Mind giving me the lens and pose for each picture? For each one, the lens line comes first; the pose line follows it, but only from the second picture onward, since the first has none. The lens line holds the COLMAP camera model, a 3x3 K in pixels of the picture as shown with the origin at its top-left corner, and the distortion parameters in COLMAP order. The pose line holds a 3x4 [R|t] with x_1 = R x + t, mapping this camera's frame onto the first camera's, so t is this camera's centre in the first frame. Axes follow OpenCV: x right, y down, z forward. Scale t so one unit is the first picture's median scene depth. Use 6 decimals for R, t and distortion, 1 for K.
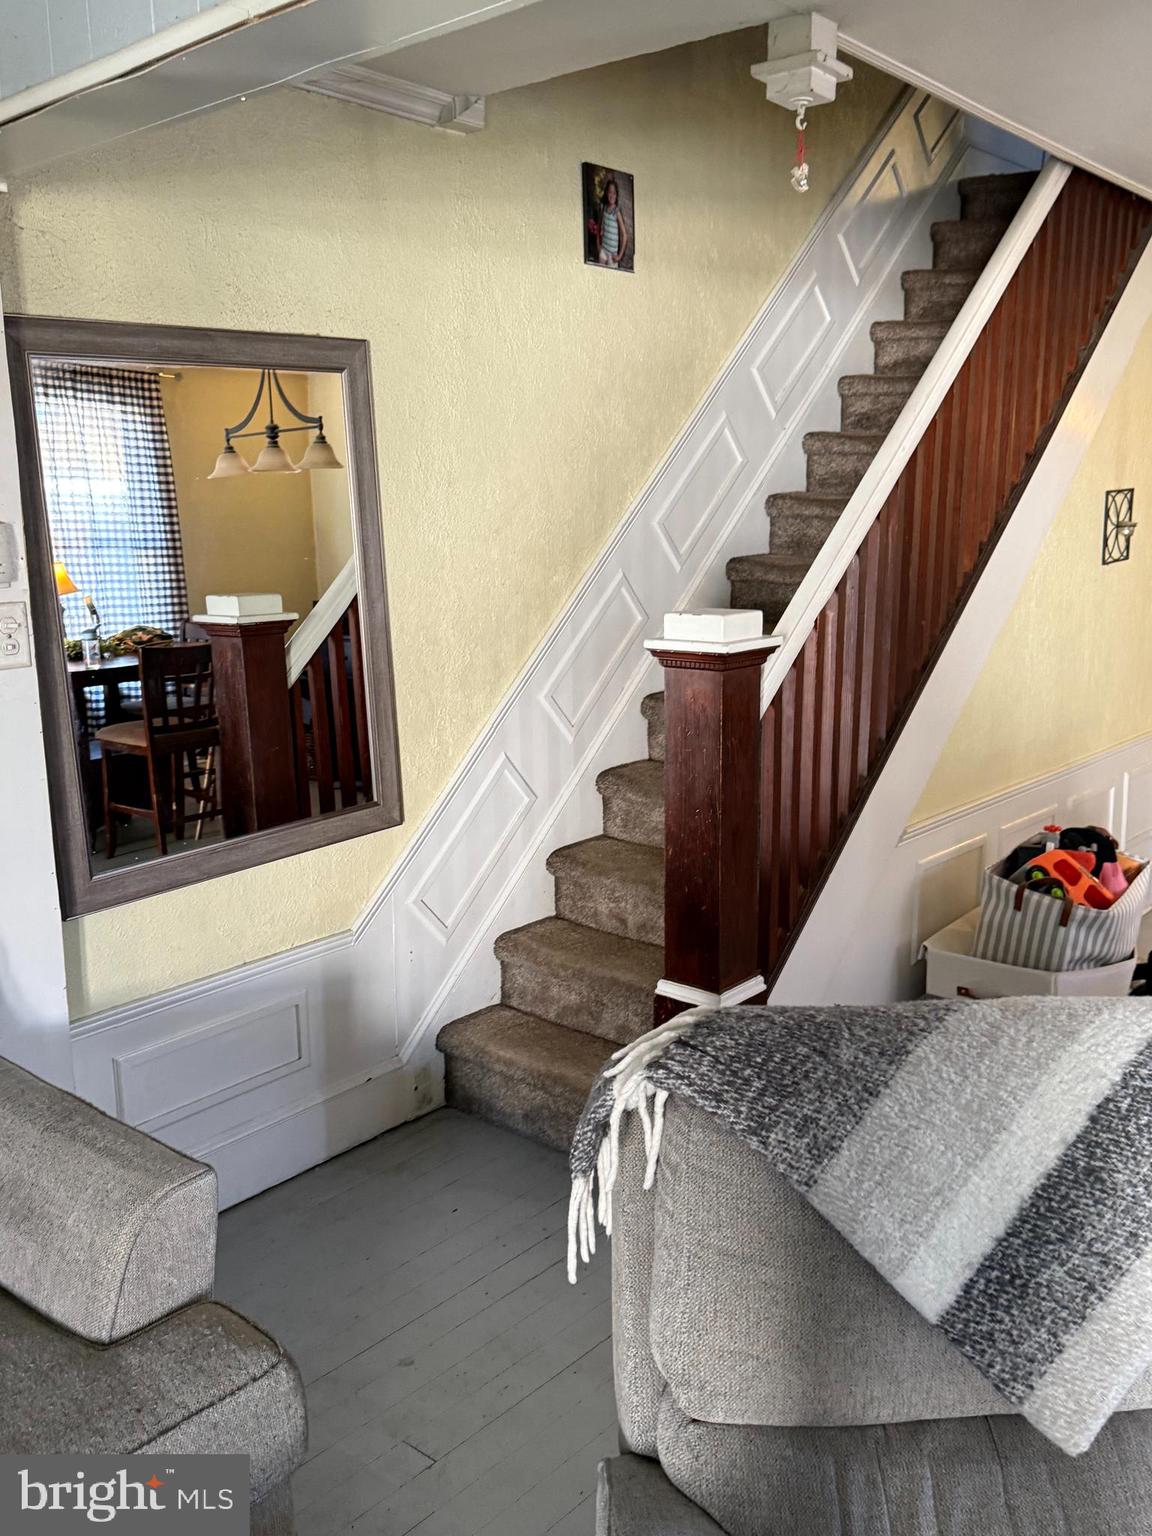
lens RADIAL K [[1356.4, 0, 579.4], [0, 1356.4, 793.8], [0, 0, 1]] dist [0.209481, -0.433703]
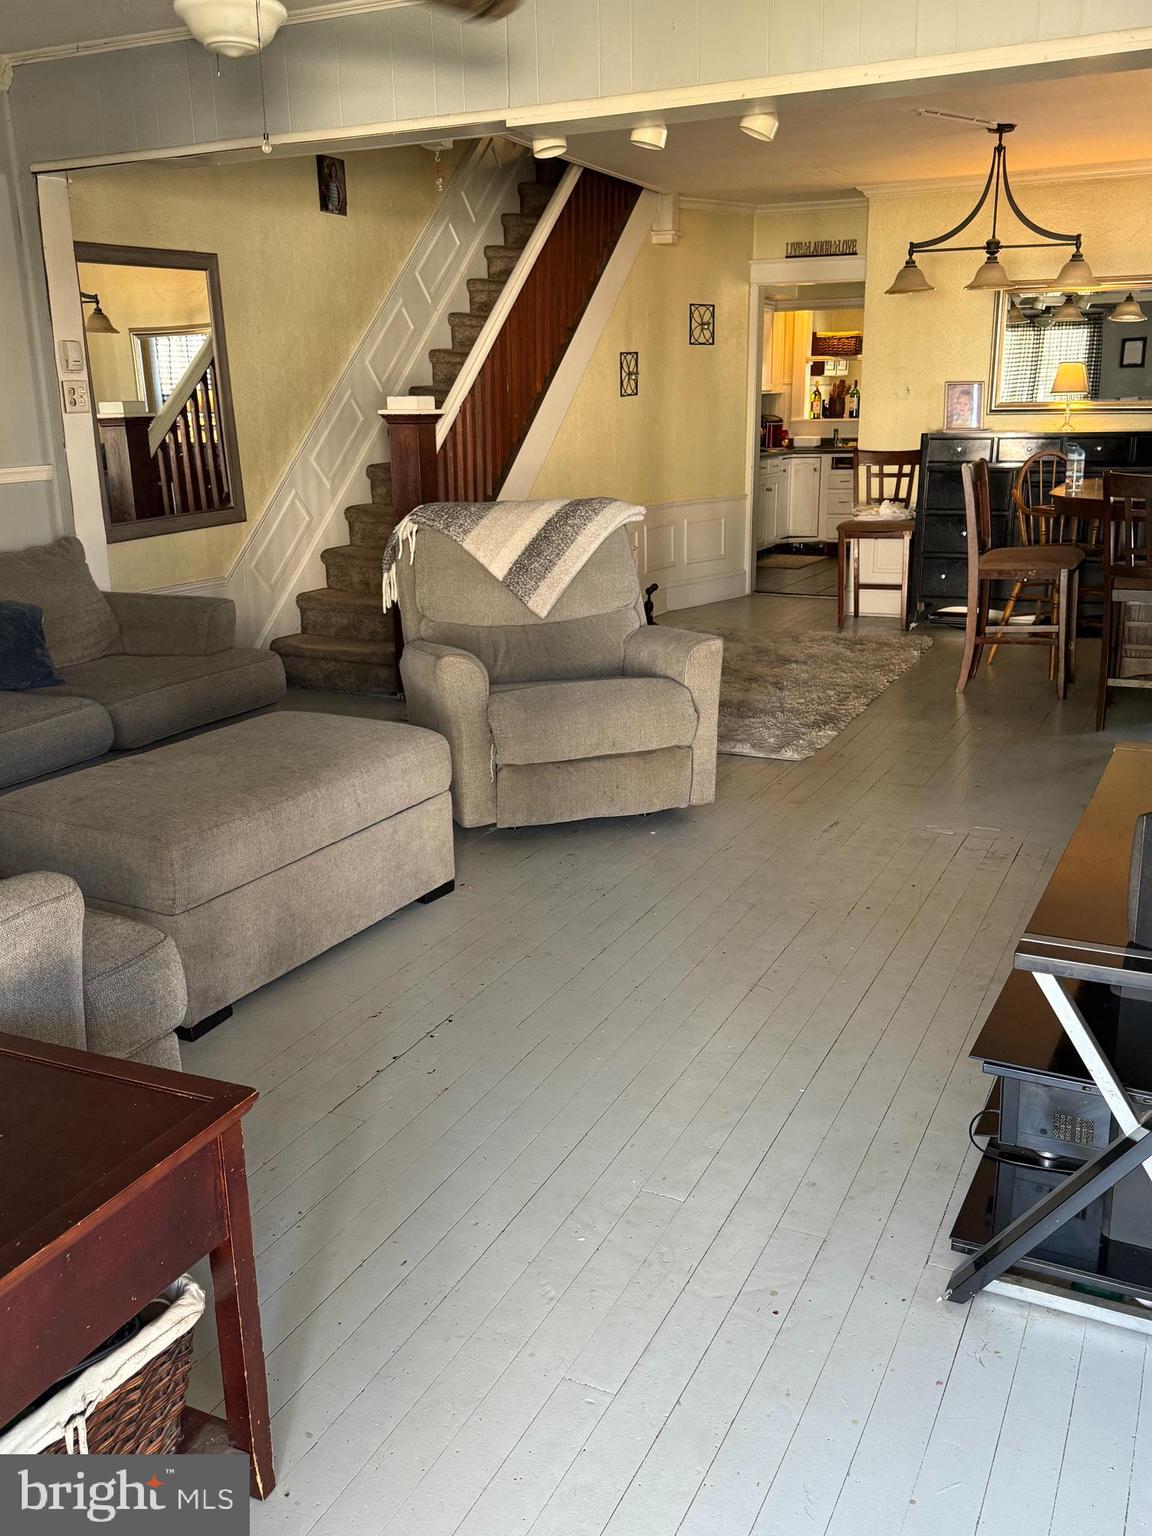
lens RADIAL K [[1356.4, 0, 579.4], [0, 1356.4, 793.8], [0, 0, 1]] dist [0.209481, -0.433703]
pose [[0.970059, -0.063019, 0.234551, -0.136726], [0.046474, 0.996069, 0.075415, 0.240914], [-0.238382, -0.062257, 0.969174, -0.843482]]
